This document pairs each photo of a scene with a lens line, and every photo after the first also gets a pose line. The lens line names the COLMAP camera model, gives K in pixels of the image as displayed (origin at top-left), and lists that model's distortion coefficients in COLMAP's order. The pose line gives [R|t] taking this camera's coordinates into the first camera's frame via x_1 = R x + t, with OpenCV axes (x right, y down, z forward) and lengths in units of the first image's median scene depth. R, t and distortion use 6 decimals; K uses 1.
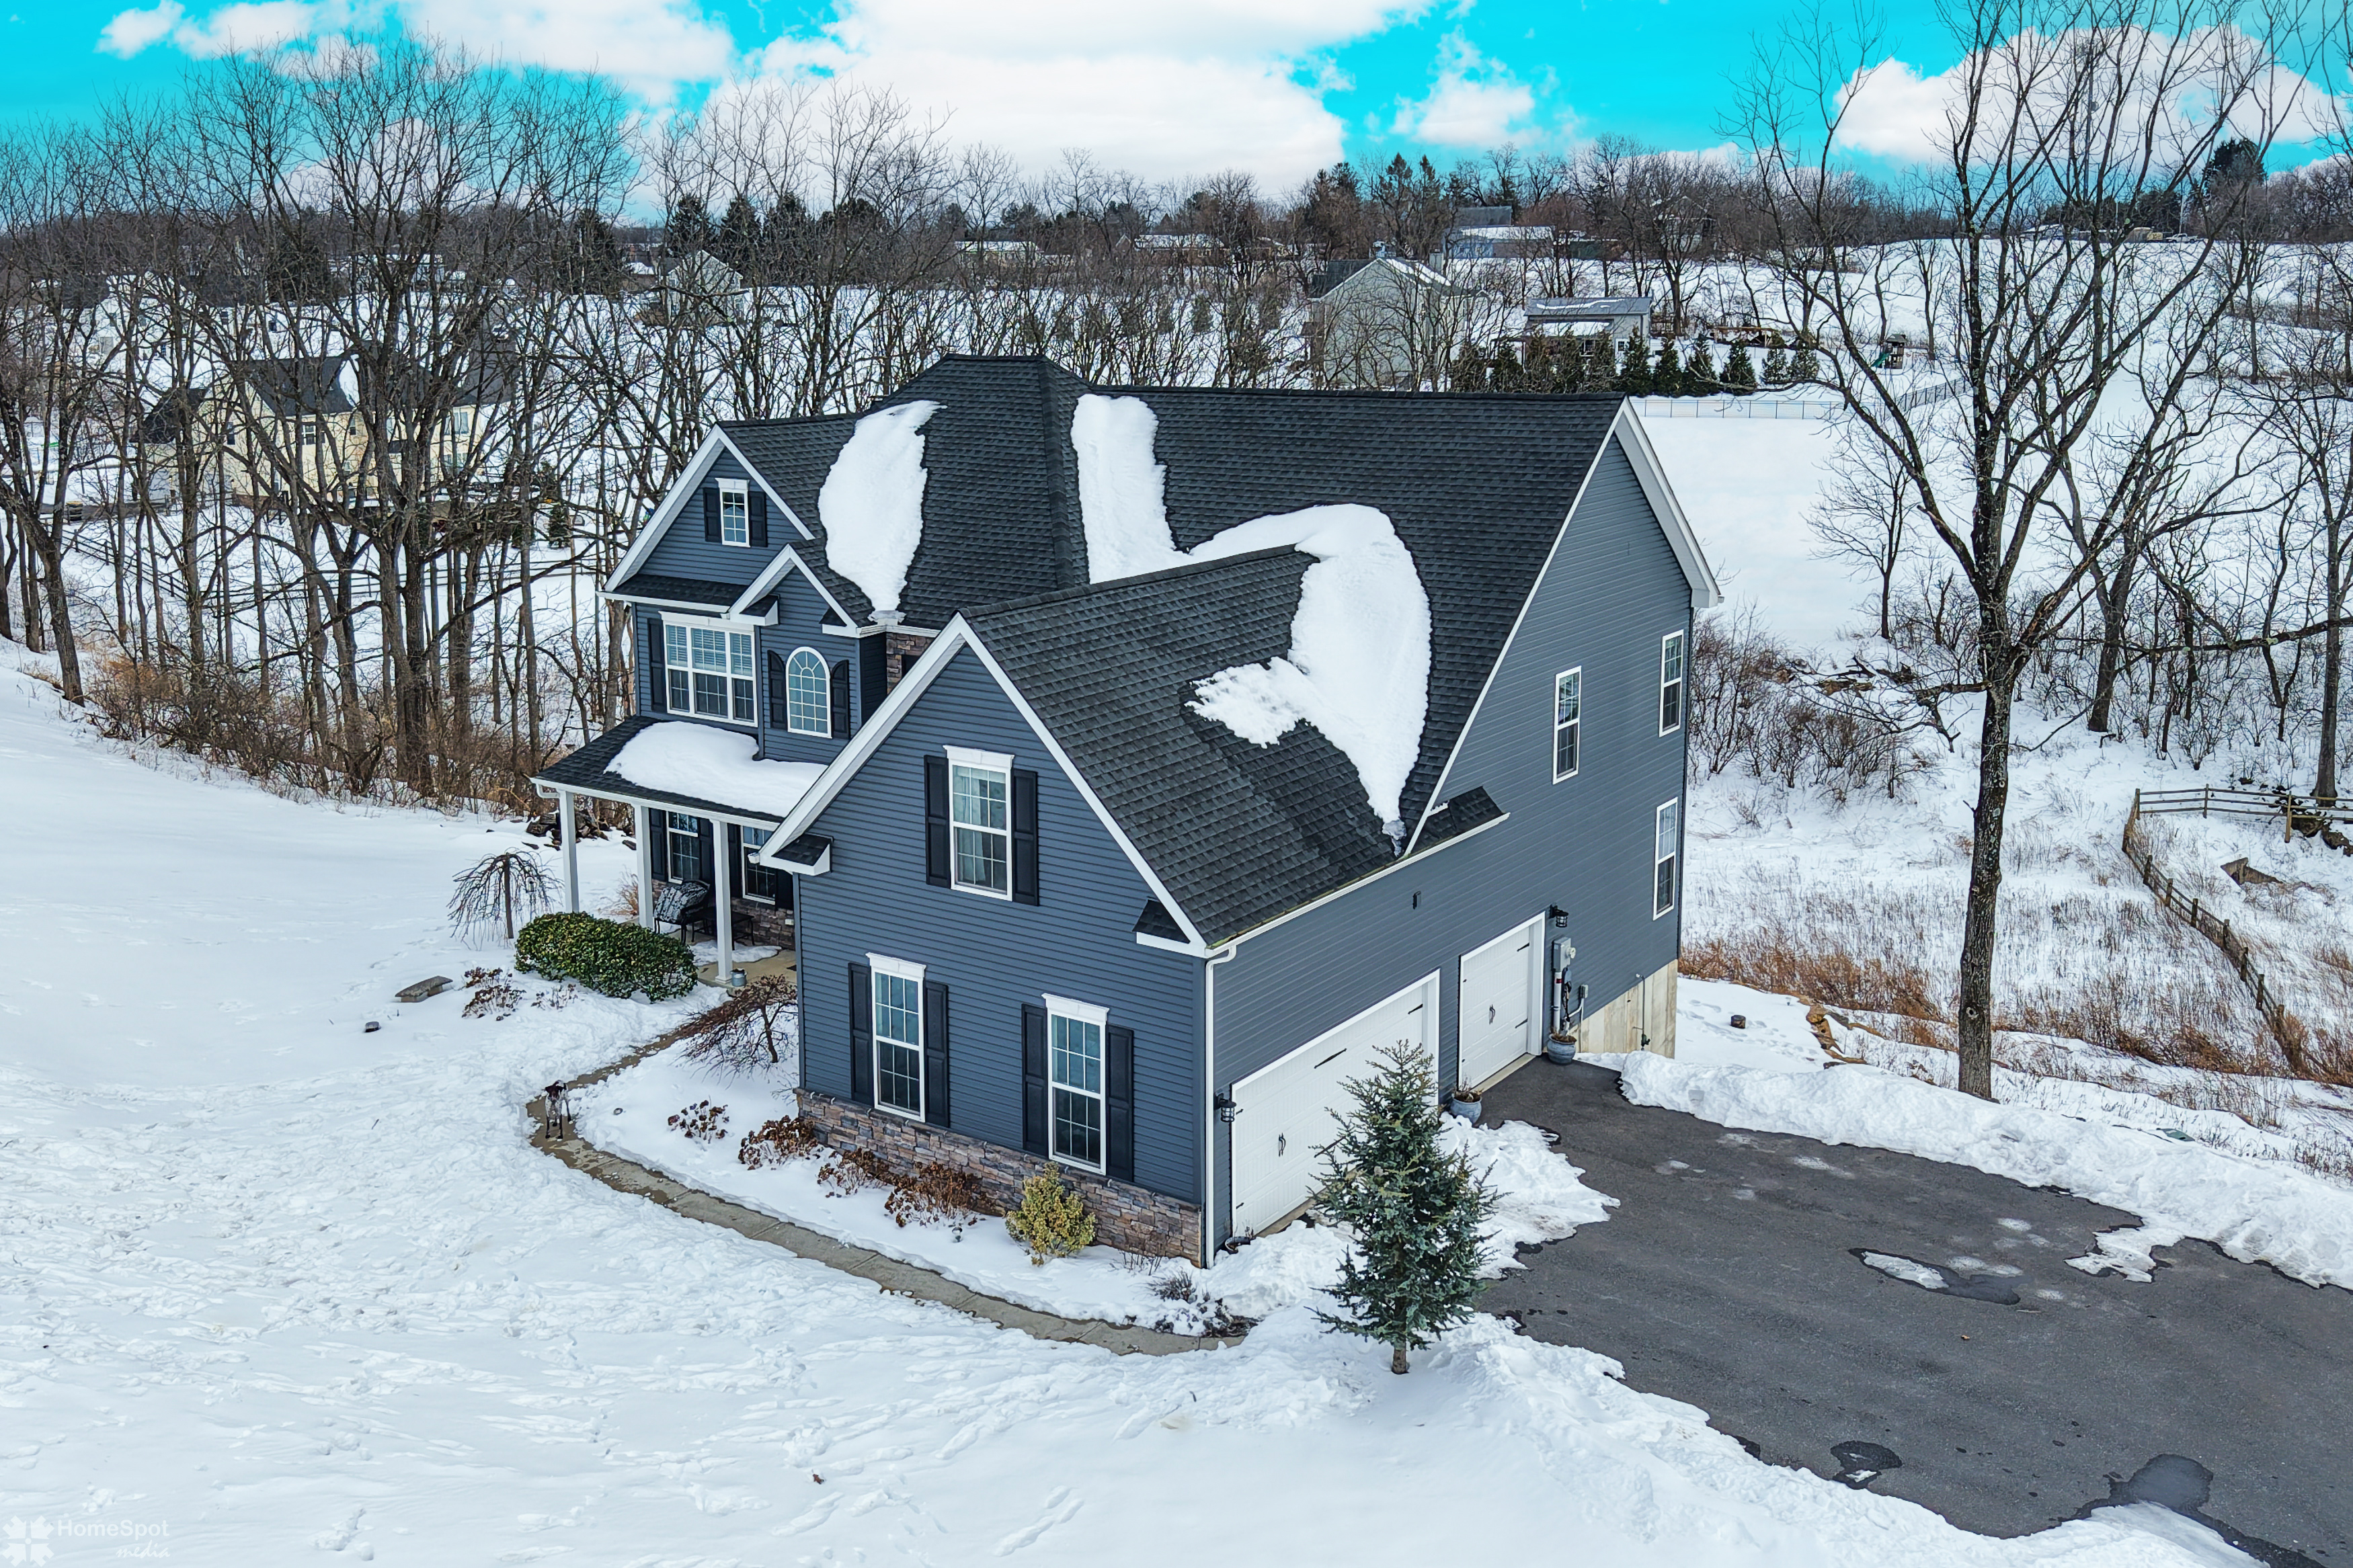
lens RADIAL K [[2152.3, 0, 1083.9], [0, 2152.3, 626.4], [0, 0, 1]] dist [0.084928, -0.171968]
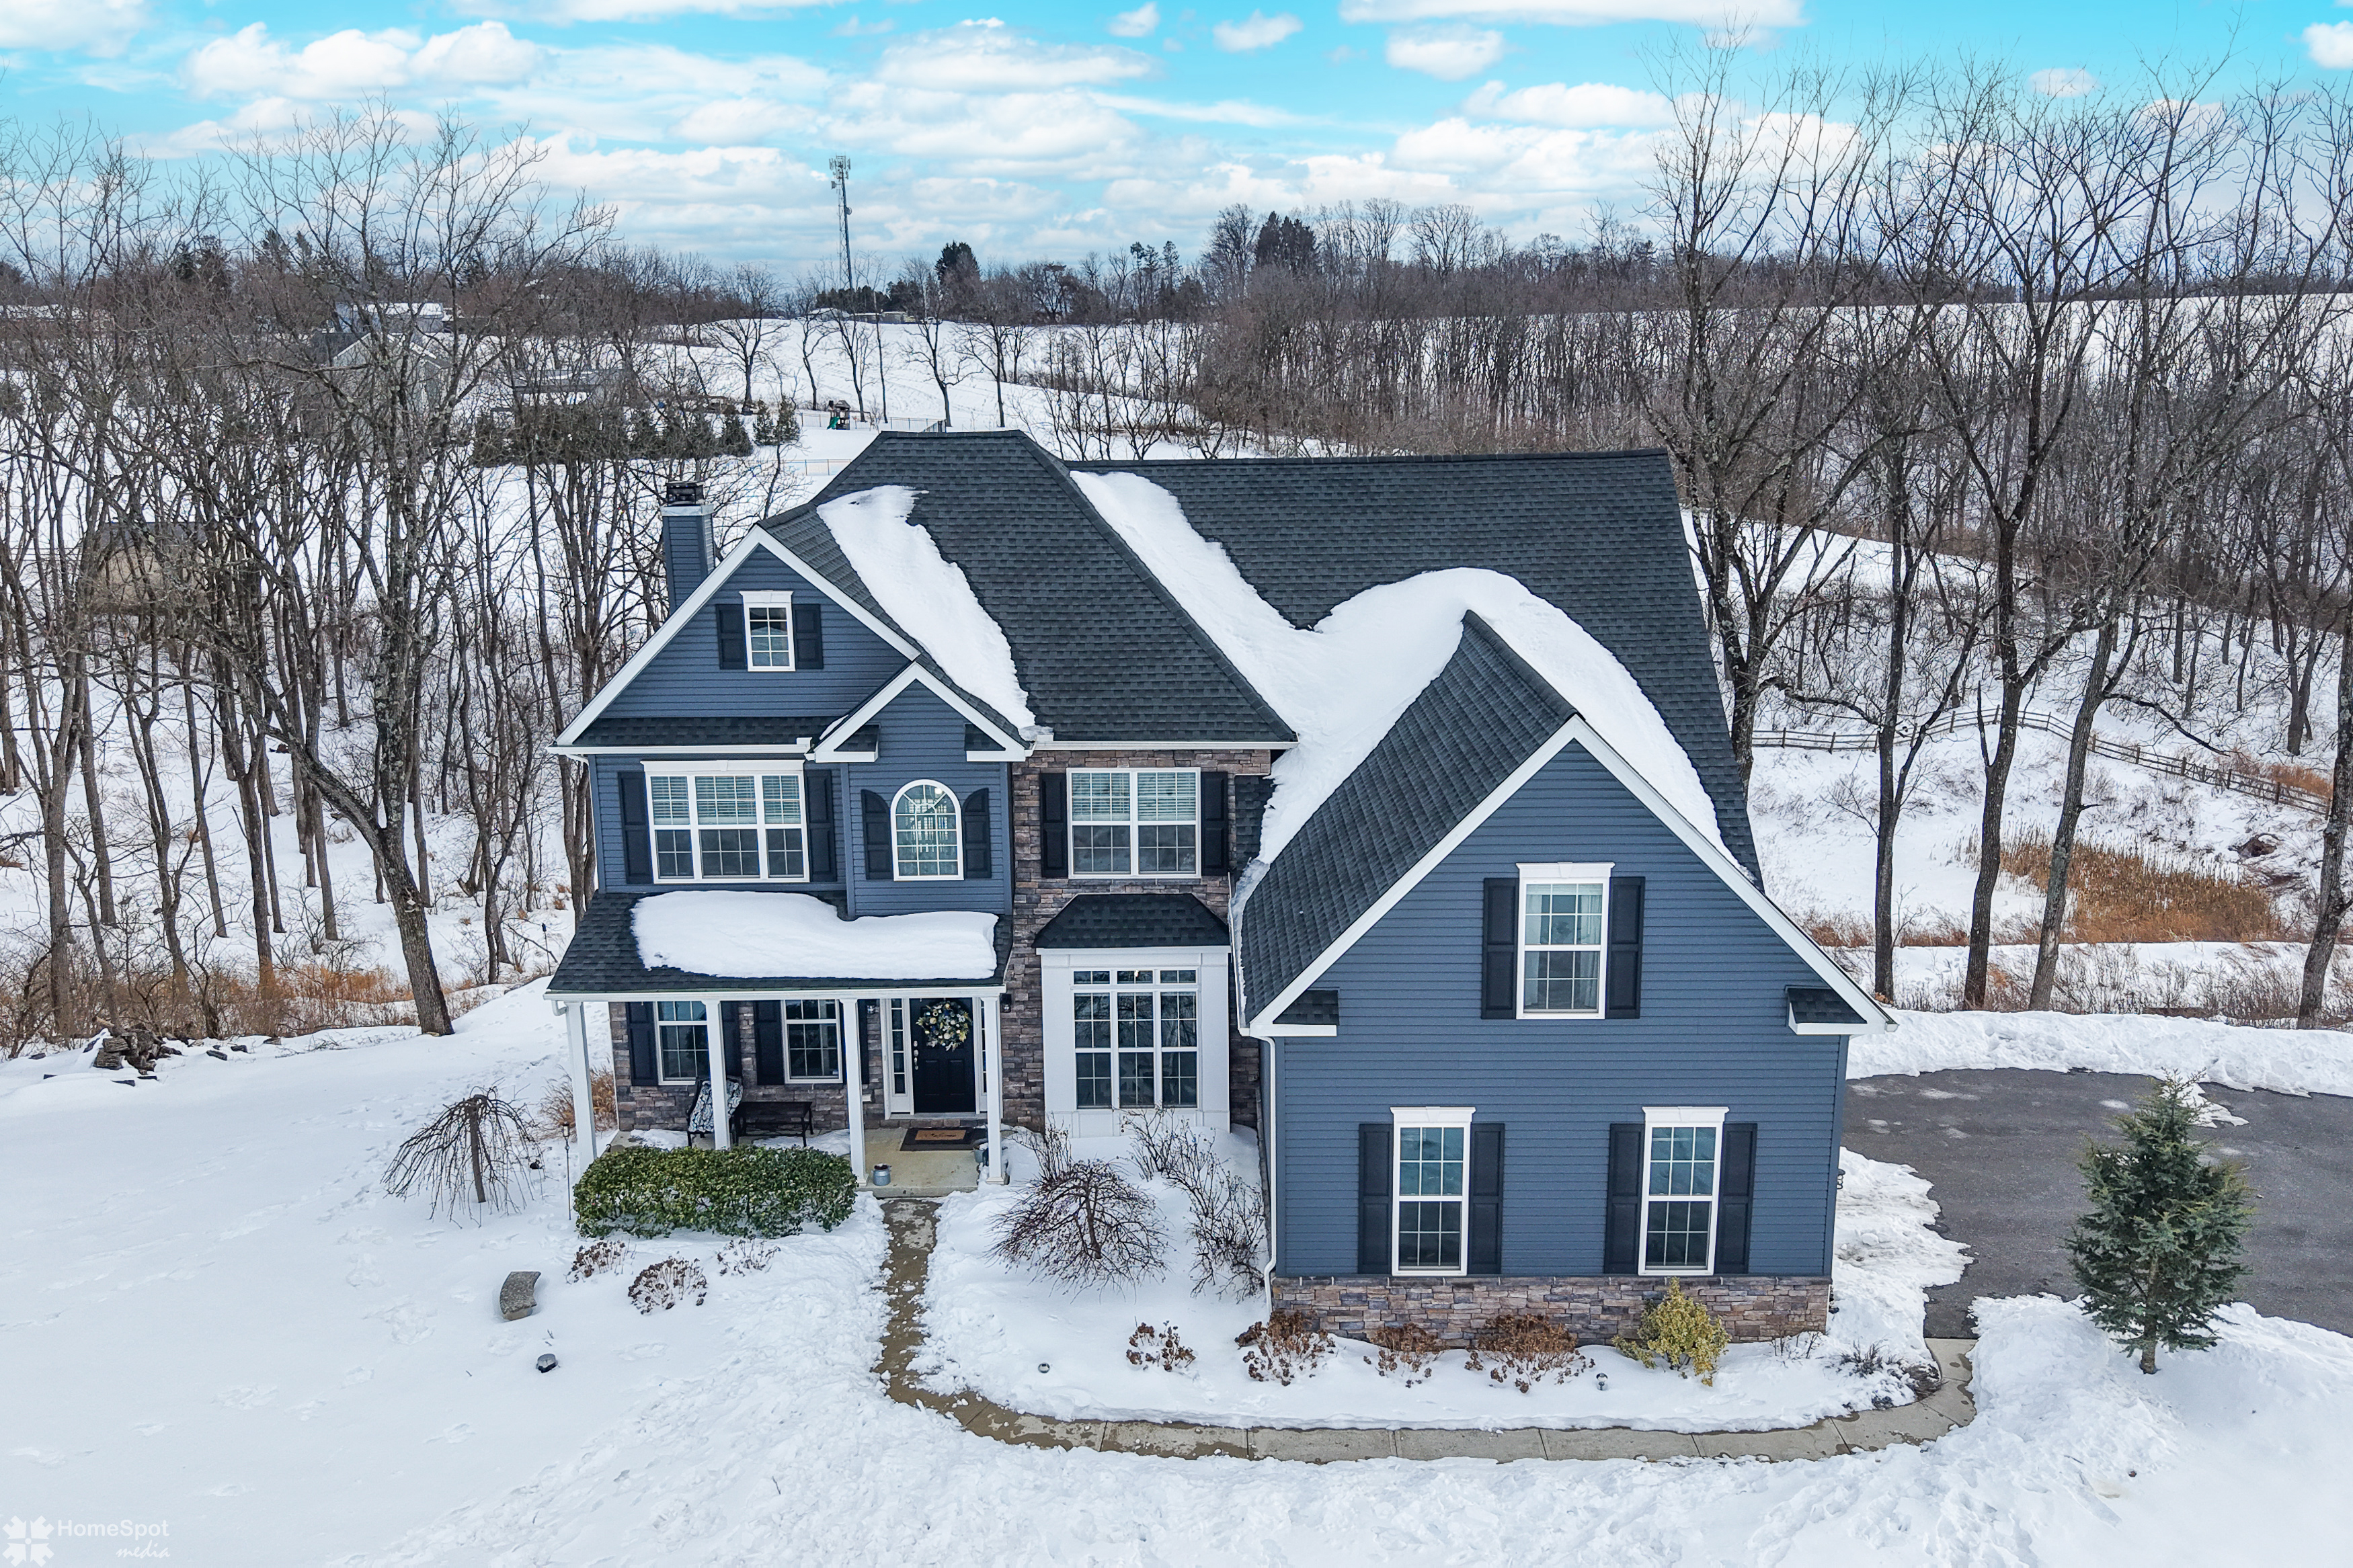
lens RADIAL K [[1850.4, 0, 1165.1], [0, 1850.4, 779.6], [0, 0, 1]] dist [0.068839, -0.098433]
pose [[0.812984, -0.135071, 0.566403, -0.569996], [0.097777, 0.990579, 0.095881, -0.063257], [-0.574018, -0.022568, 0.818532, 0.415429]]
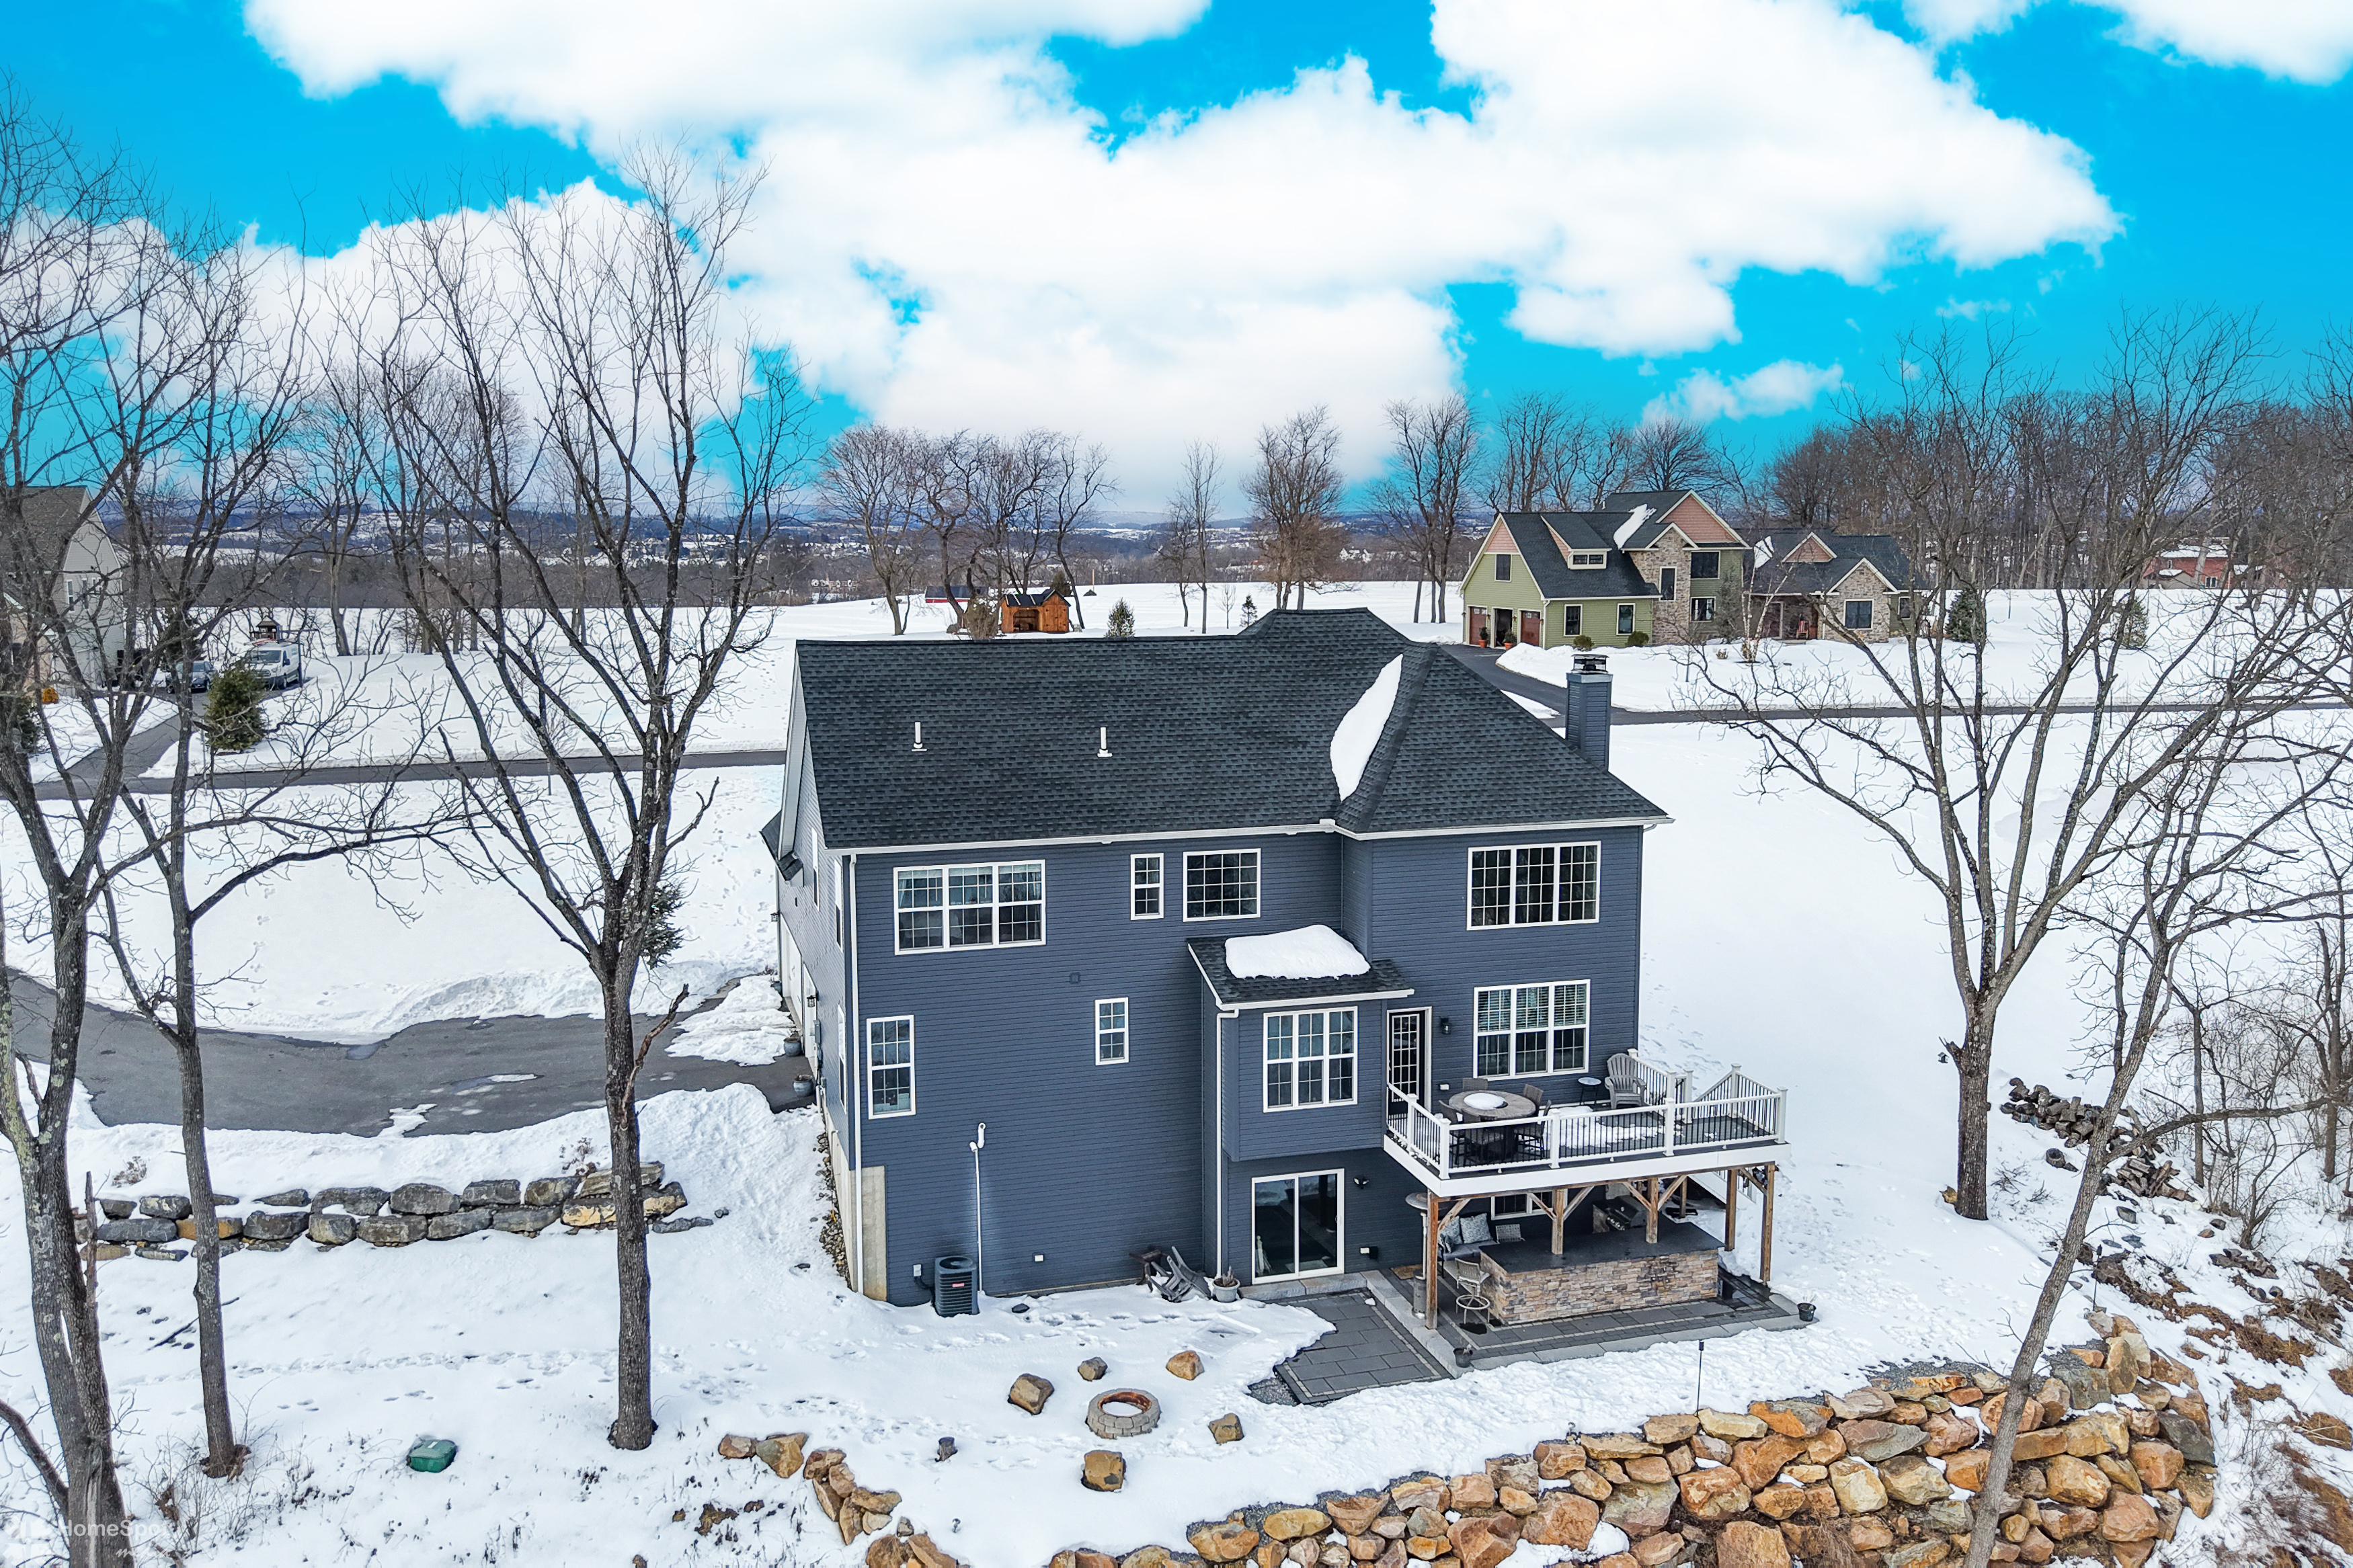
lens RADIAL K [[1878.5, 0, 1161.0], [0, 1878.5, 743.2], [0, 0, 1]] dist [0.034398, -0.044463]
pose [[-0.603029, 0.097691, -0.791715, 1.180099], [-0.120751, 0.969858, 0.211646, -0.361674], [0.788527, 0.223229, -0.573056, 2.094451]]
